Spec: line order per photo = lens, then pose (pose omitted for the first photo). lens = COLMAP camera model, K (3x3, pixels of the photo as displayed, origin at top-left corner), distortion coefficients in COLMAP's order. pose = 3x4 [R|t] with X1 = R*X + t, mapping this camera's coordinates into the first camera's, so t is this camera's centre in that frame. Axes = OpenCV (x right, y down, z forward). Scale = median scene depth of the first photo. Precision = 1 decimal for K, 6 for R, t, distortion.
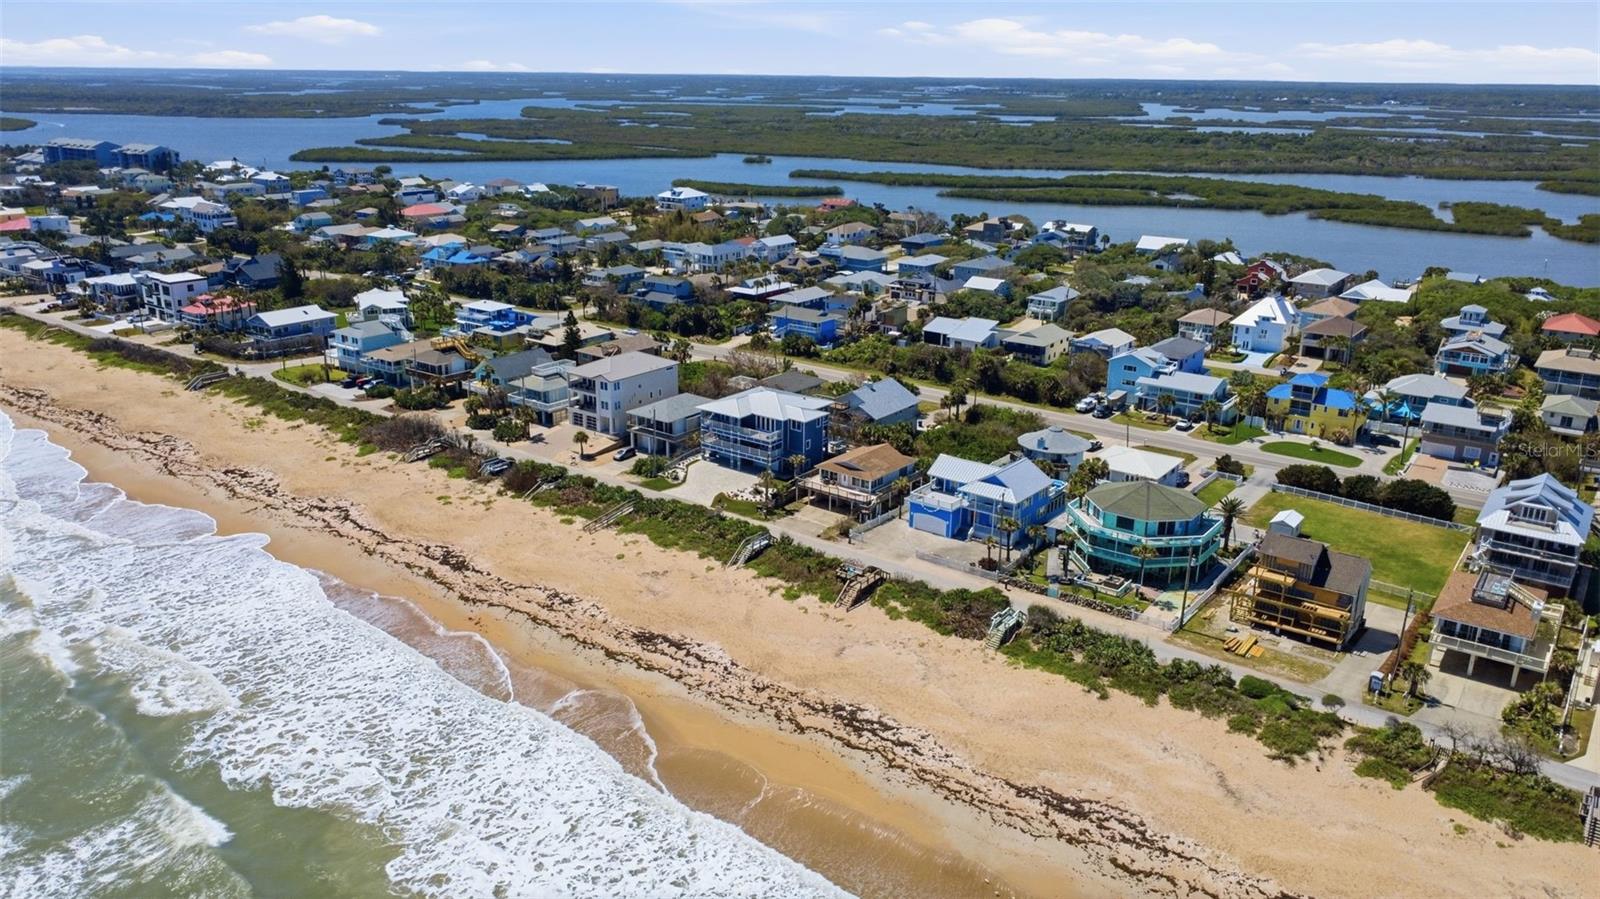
lens RADIAL K [[1169.8, 0, 800.3], [0, 1169.8, 443.0], [0, 0, 1]] dist [-0.003199, -0.000977]
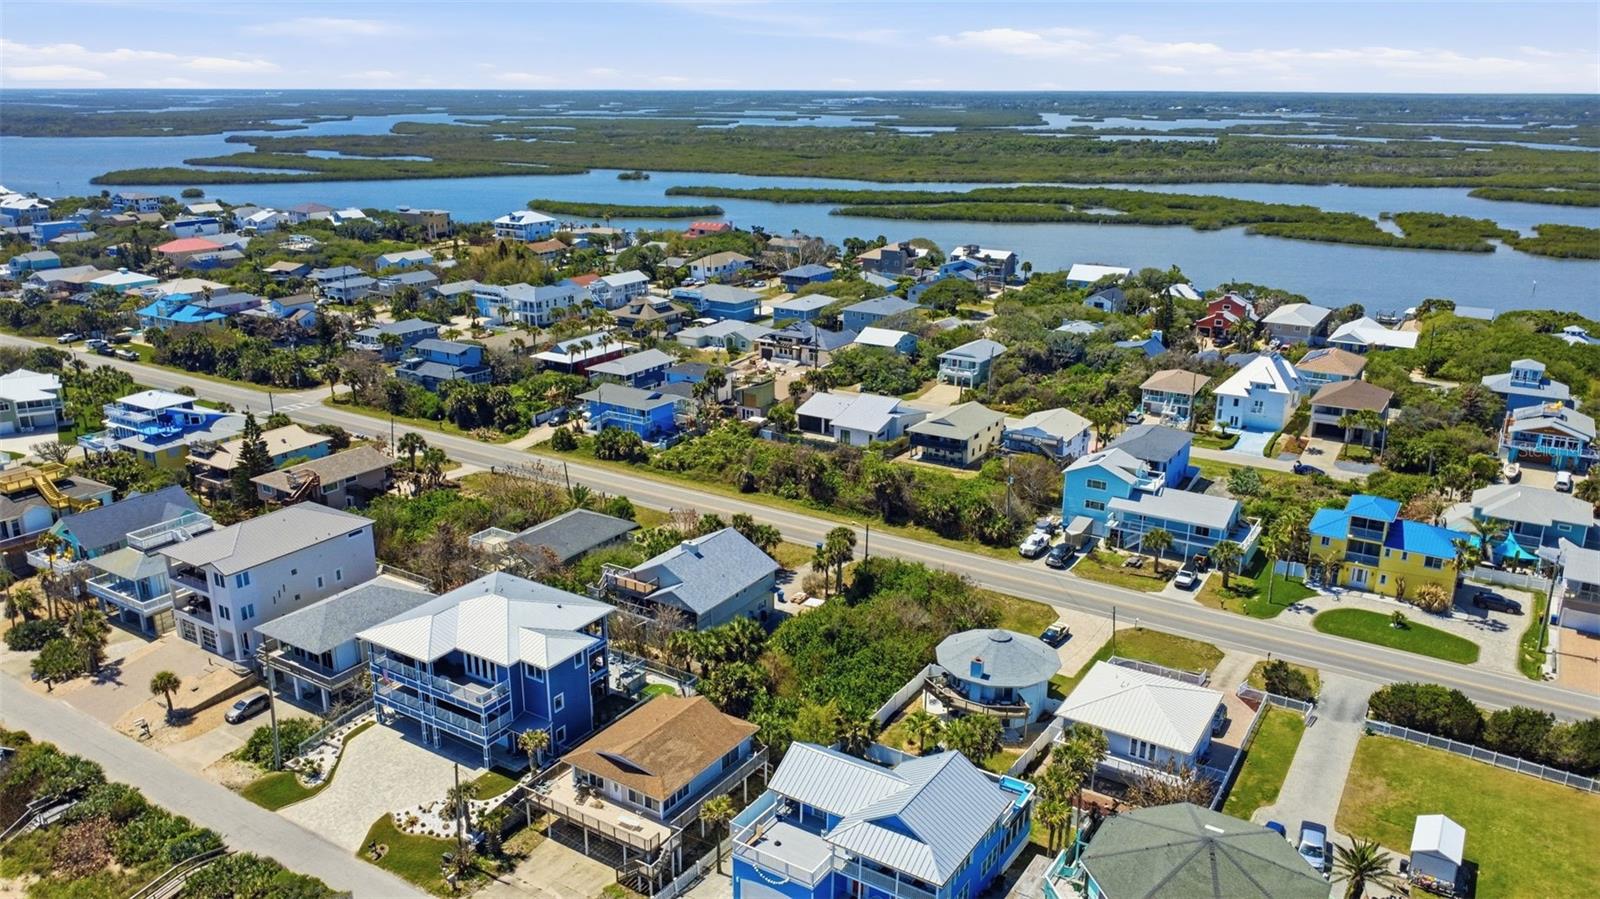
lens RADIAL K [[1169.8, 0, 798.2], [0, 1169.8, 447.0], [0, 0, 1]] dist [-0.003199, -0.000977]
pose [[0.996800, -0.030286, 0.073979, 0.058311], [0.030878, 0.999499, -0.006881, -0.079468], [-0.073734, 0.009144, 0.997236, 0.319362]]
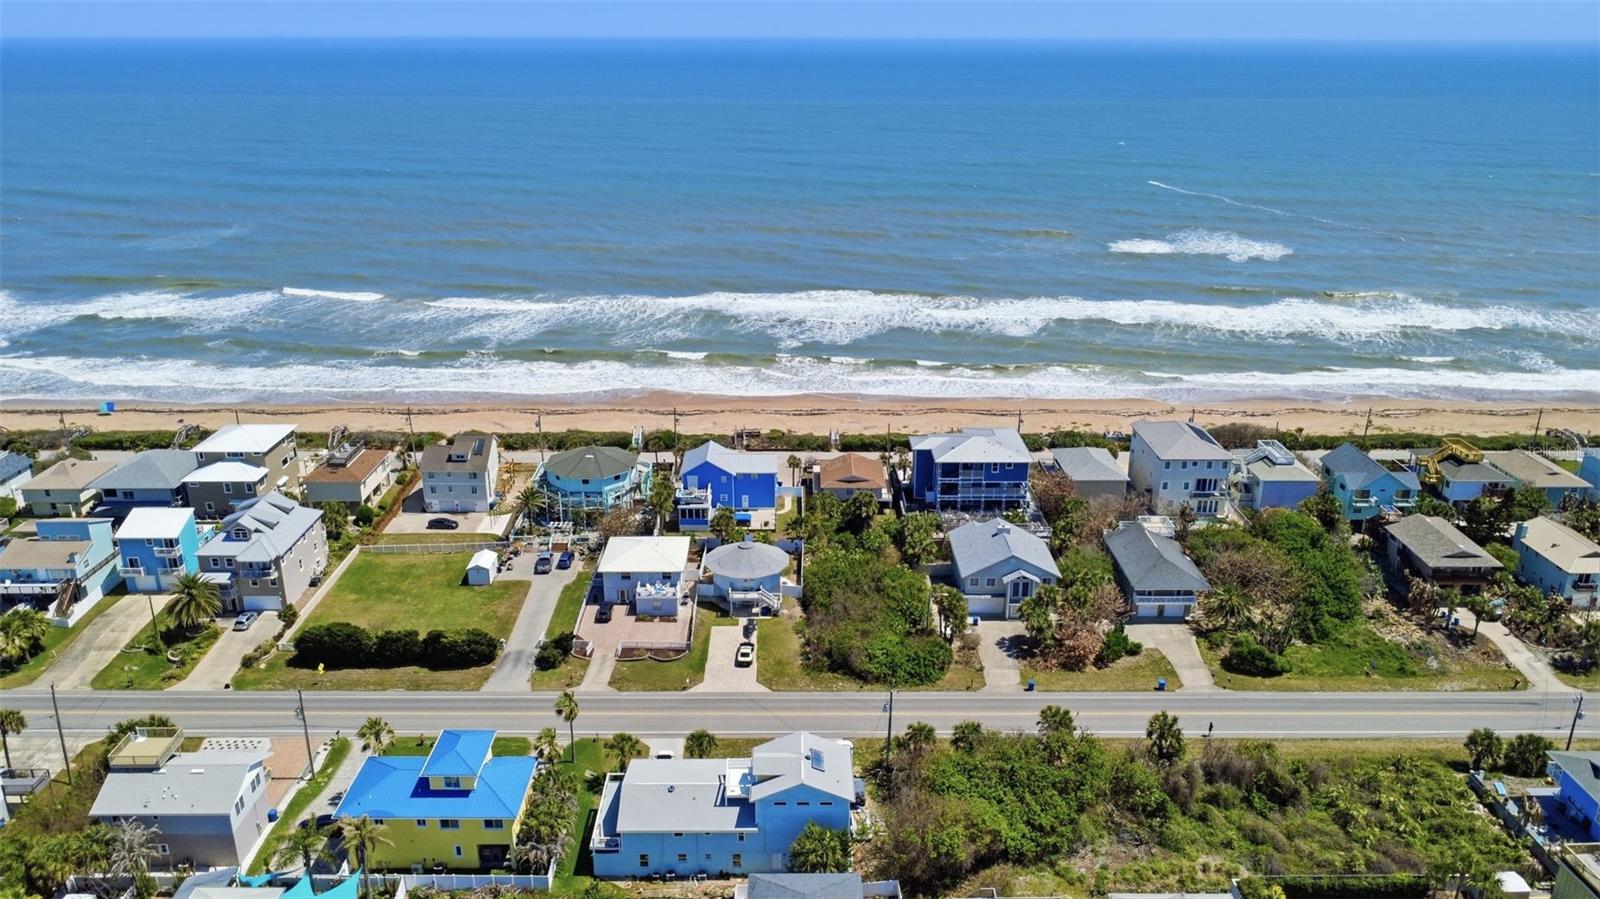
lens RADIAL K [[1169.8, 0, 798.6], [0, 1169.8, 448.6], [0, 0, 1]] dist [-0.003199, -0.000977]
pose [[-0.797364, 0.189813, -0.572871, 0.501668], [-0.193568, 0.818660, 0.540673, -0.407142], [0.571613, 0.542003, -0.616028, 1.140457]]
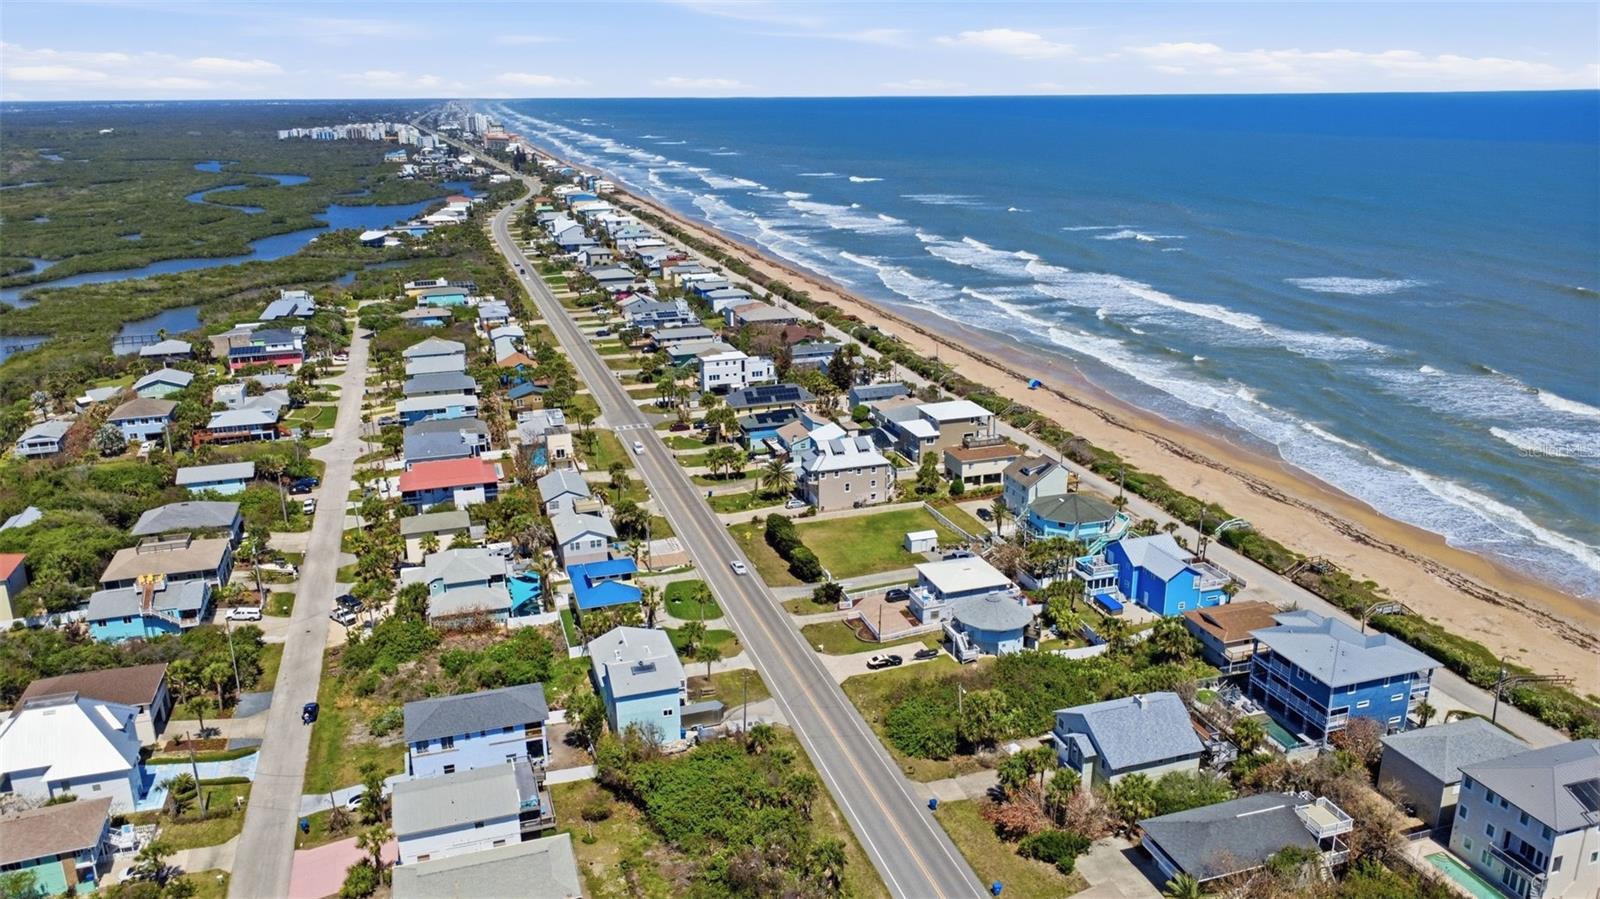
lens RADIAL K [[1169.8, 0, 802.5], [0, 1169.8, 444.2], [0, 0, 1]] dist [-0.003199, -0.000977]
pose [[-0.815051, -0.172041, 0.553258, -0.107917], [0.175755, 0.836489, 0.519034, -0.460914], [-0.552089, 0.520277, -0.651543, 1.217555]]
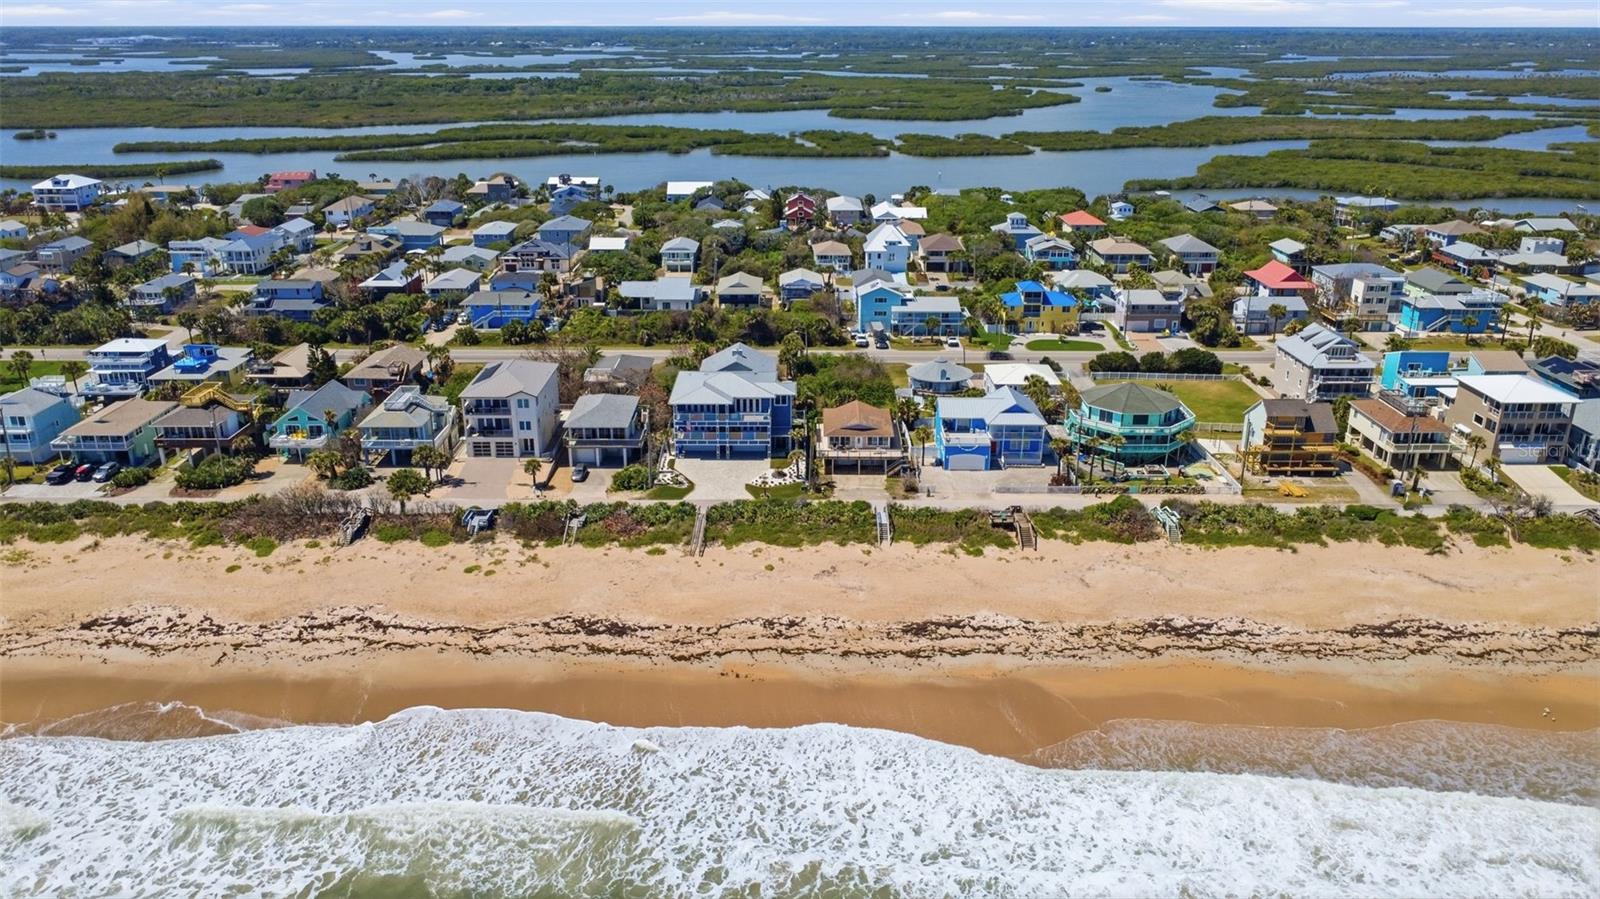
lens RADIAL K [[1169.8, 0, 798.0], [0, 1169.8, 444.6], [0, 0, 1]] dist [-0.003199, -0.000977]
pose [[0.800524, -0.213549, 0.559963, -0.388024], [0.189092, 0.976634, 0.102126, -0.053992], [-0.568688, 0.024130, 0.822199, 0.137897]]
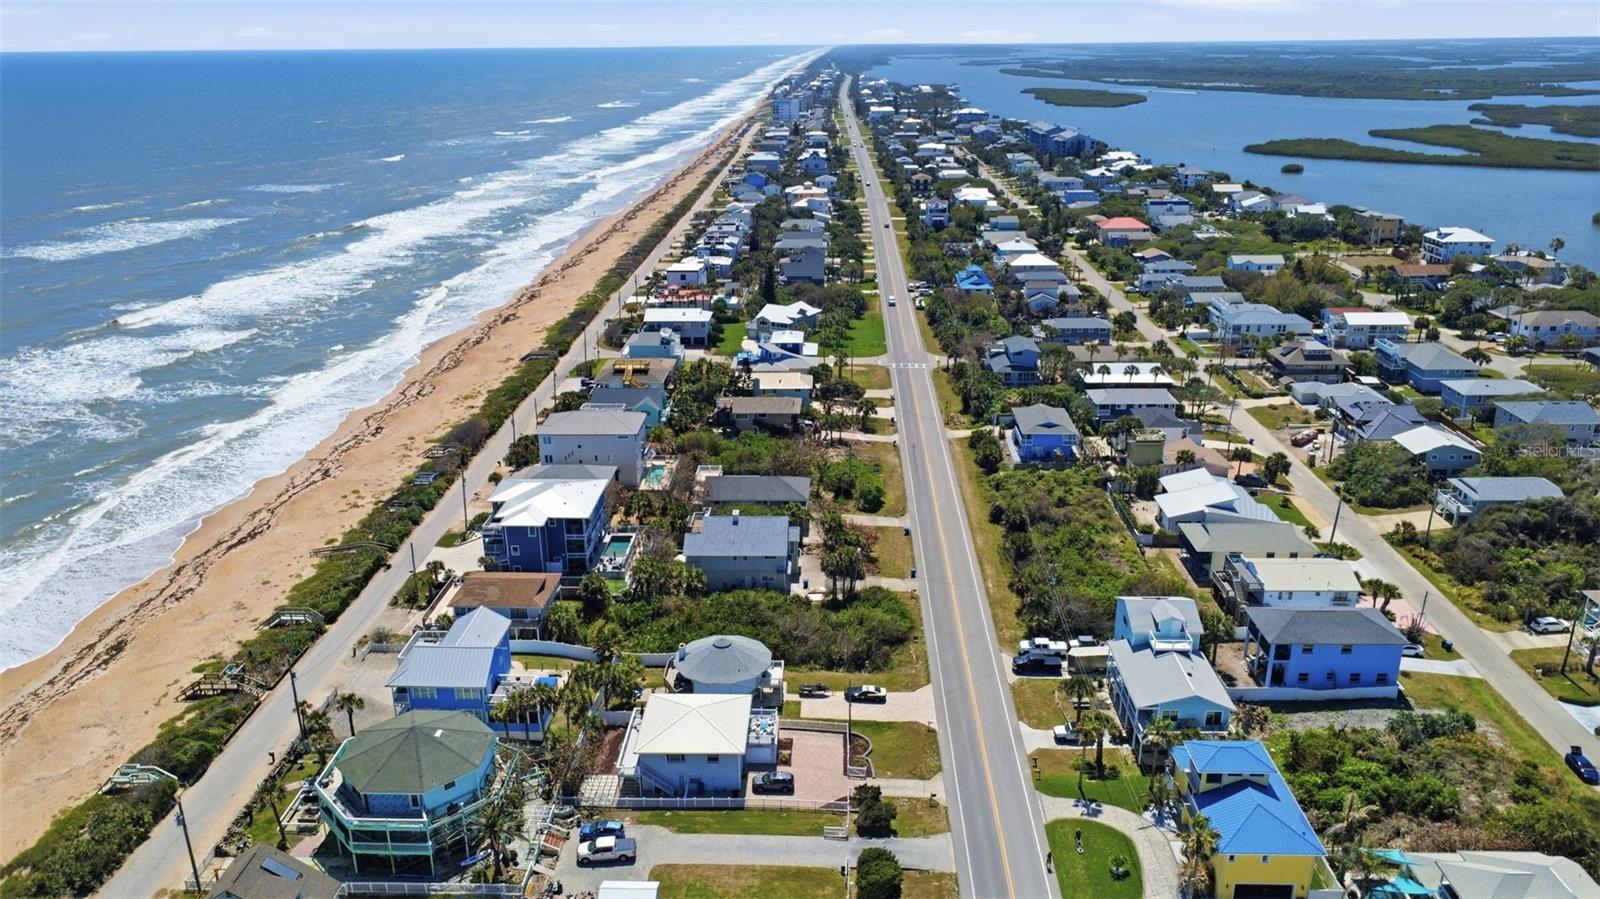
lens RADIAL K [[1169.8, 0, 800.7], [0, 1169.8, 450.4], [0, 0, 1]] dist [-0.003199, -0.000977]
pose [[0.572492, 0.256728, -0.778681, 0.599574], [-0.232239, 0.961595, 0.146290, -0.188278], [0.786332, 0.097091, 0.610127, 0.433468]]
